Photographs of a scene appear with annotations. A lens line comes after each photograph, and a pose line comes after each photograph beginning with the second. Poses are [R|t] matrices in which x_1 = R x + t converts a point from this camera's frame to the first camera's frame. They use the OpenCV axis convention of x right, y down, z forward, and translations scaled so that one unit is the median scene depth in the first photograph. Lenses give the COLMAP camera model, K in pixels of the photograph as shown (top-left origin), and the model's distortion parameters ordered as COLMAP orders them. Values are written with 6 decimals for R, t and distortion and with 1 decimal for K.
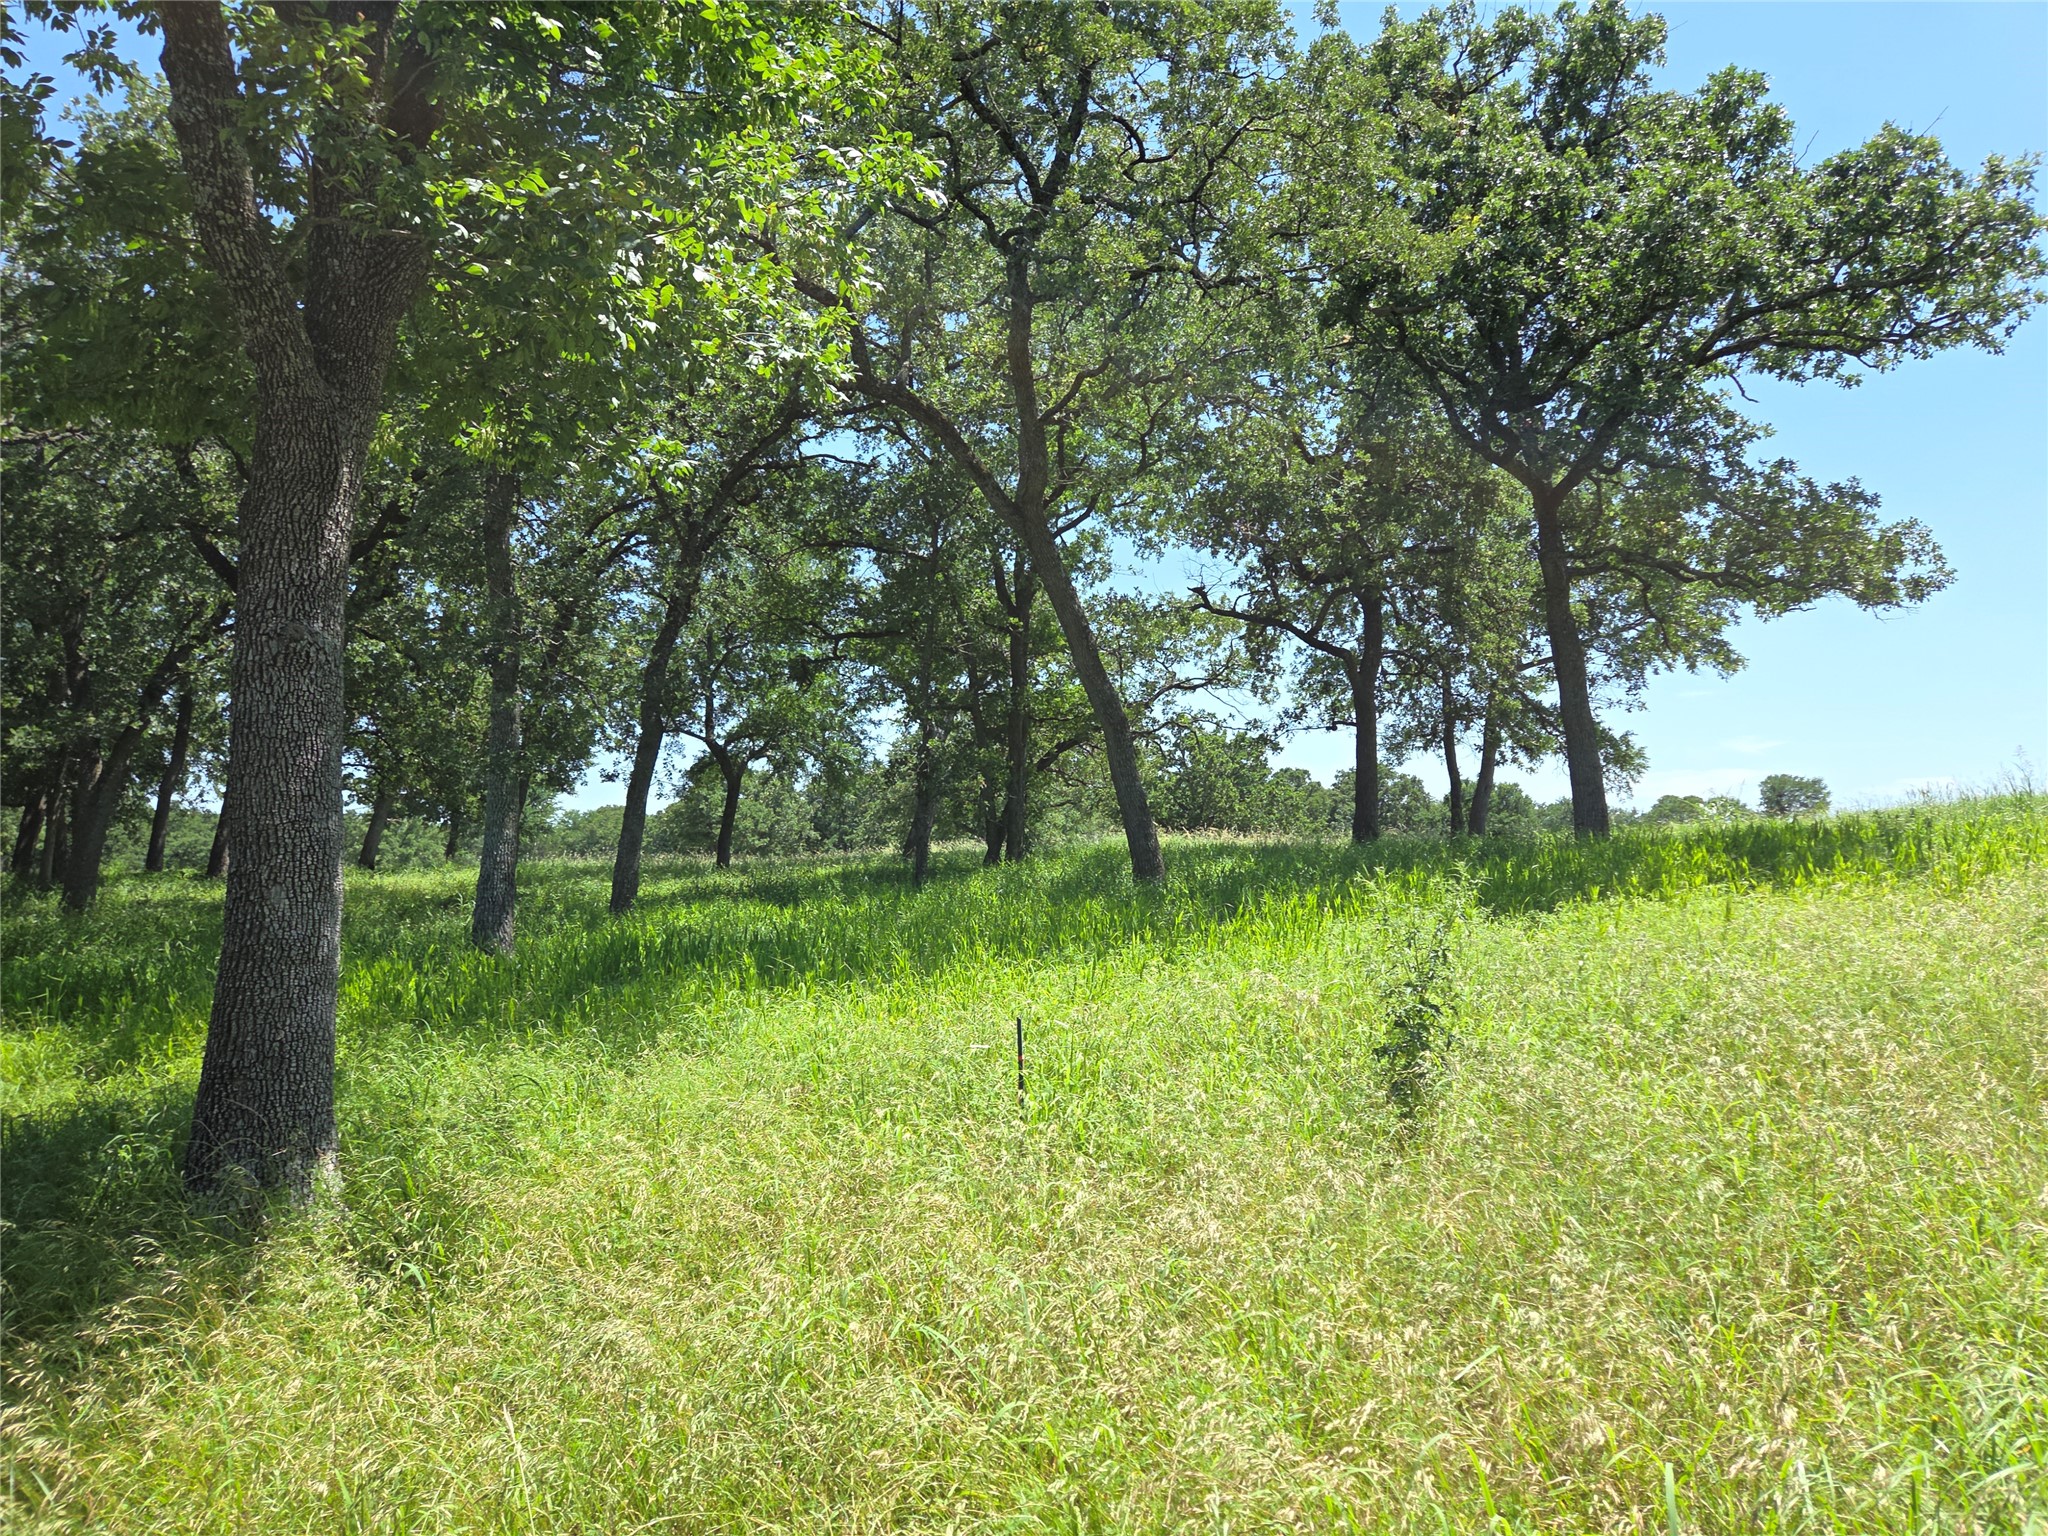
lens RADIAL K [[1395.3, 0, 1027.0], [0, 1395.3, 731.5], [0, 0, 1]] dist [0.072971, -0.059356]
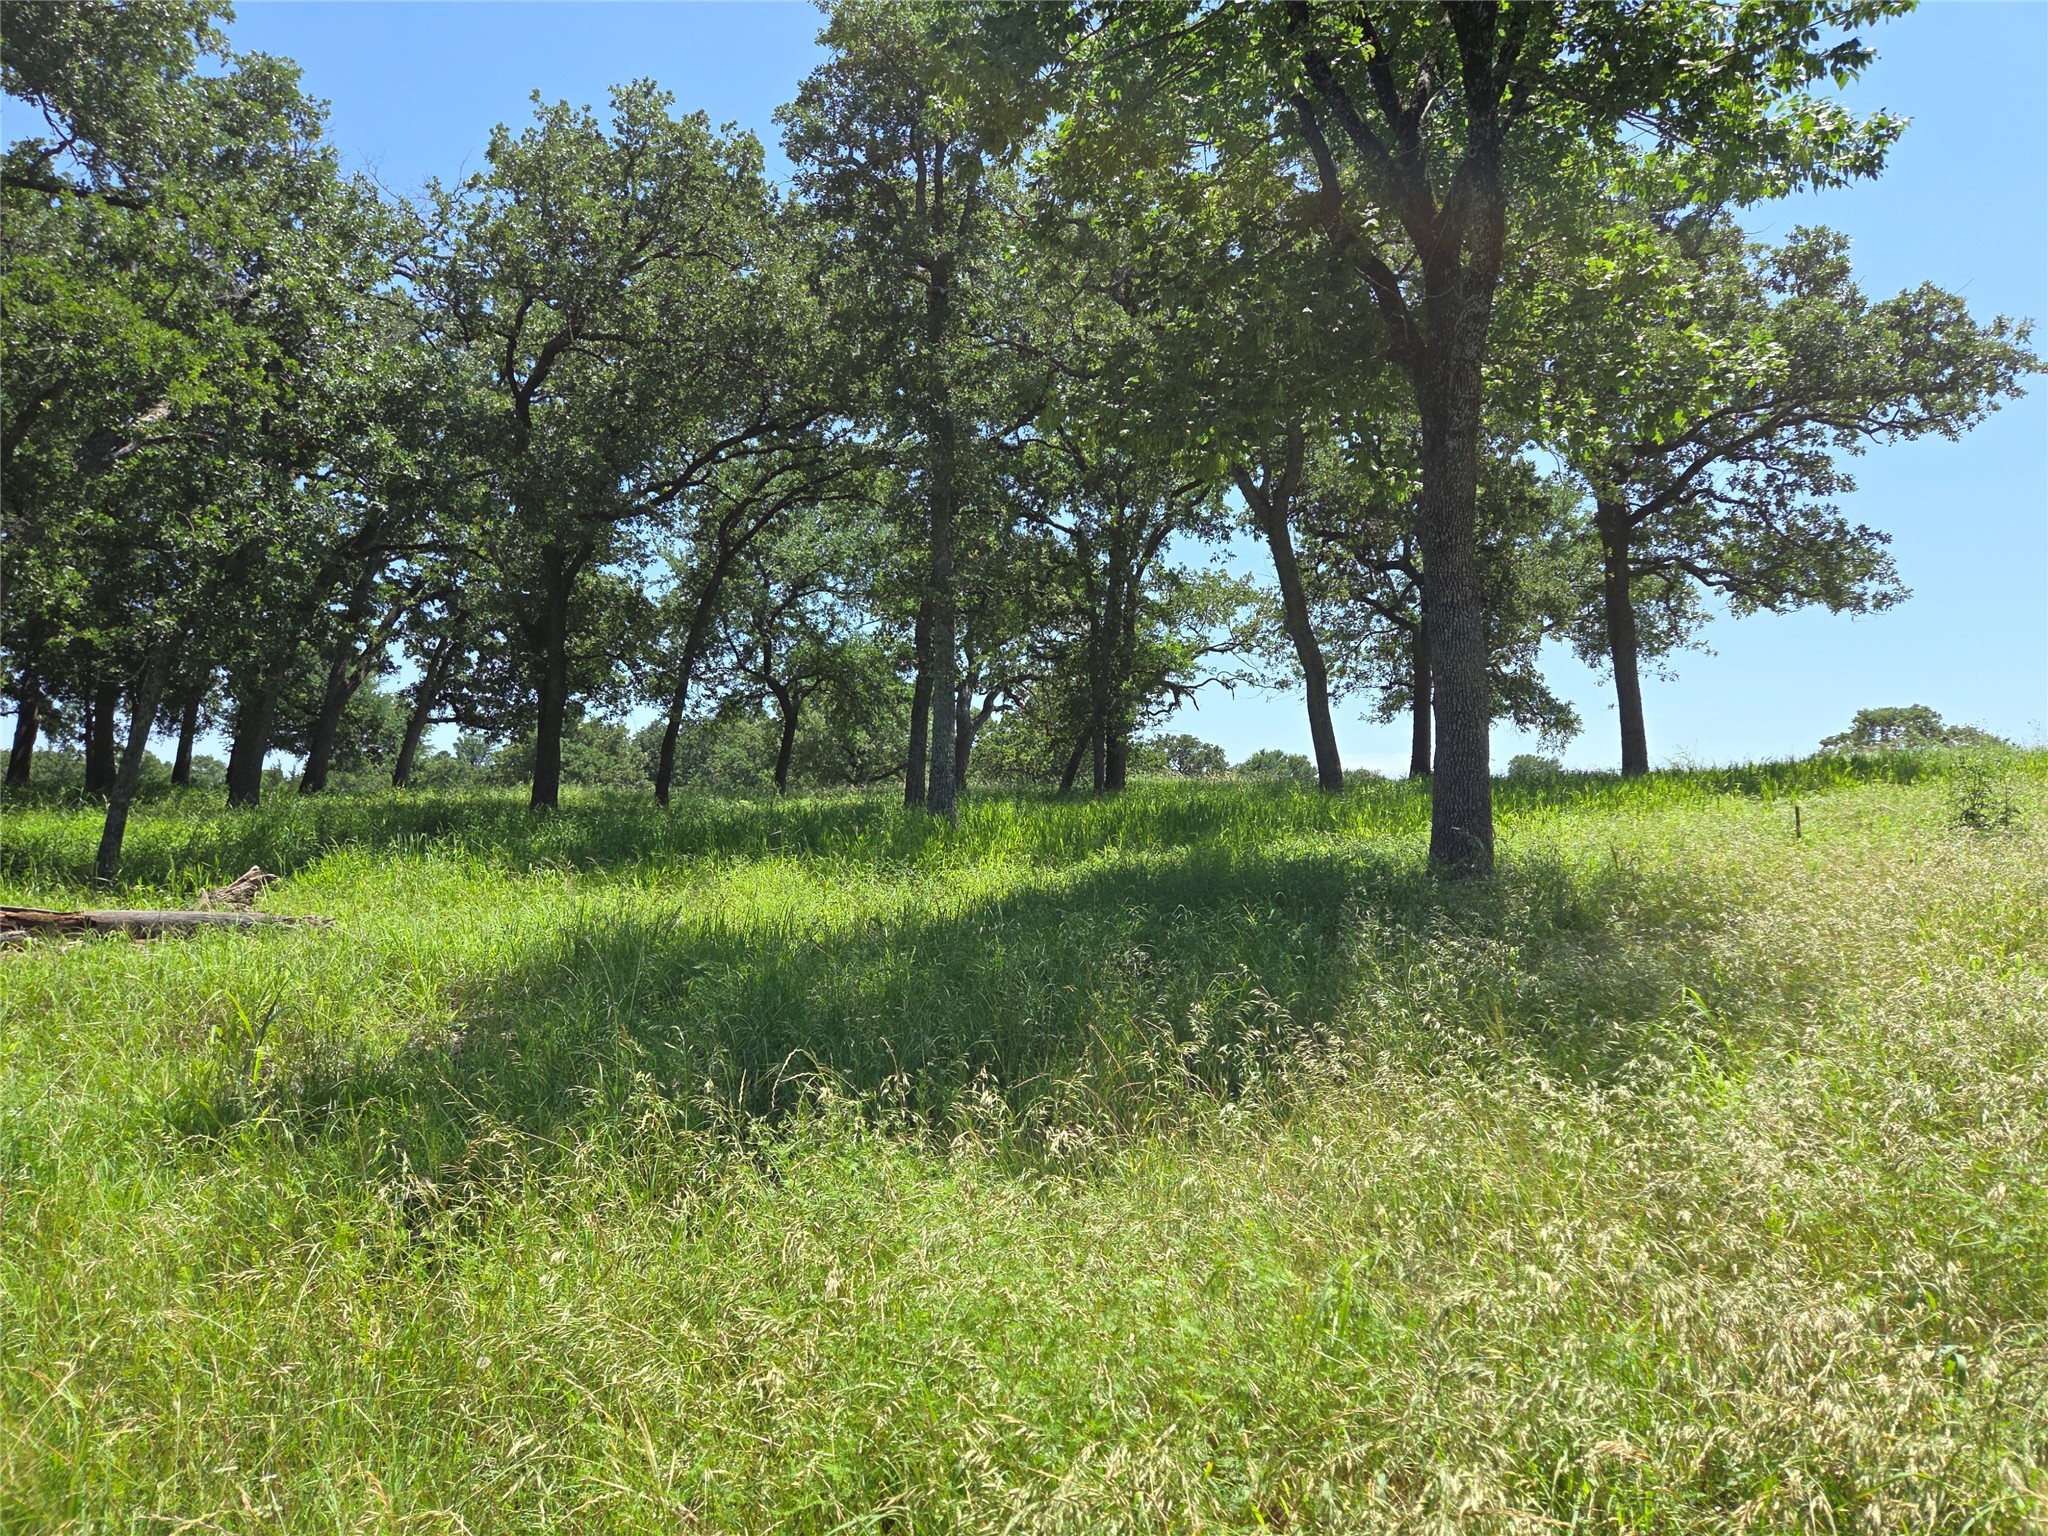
lens RADIAL K [[1395.3, 0, 1052.2], [0, 1395.3, 781.8], [0, 0, 1]] dist [0.072971, -0.059356]
pose [[0.979000, 0.027898, 0.201944, -0.528502], [-0.039158, 0.997880, 0.051979, 0.046273], [-0.200066, -0.058795, 0.978017, -0.273599]]
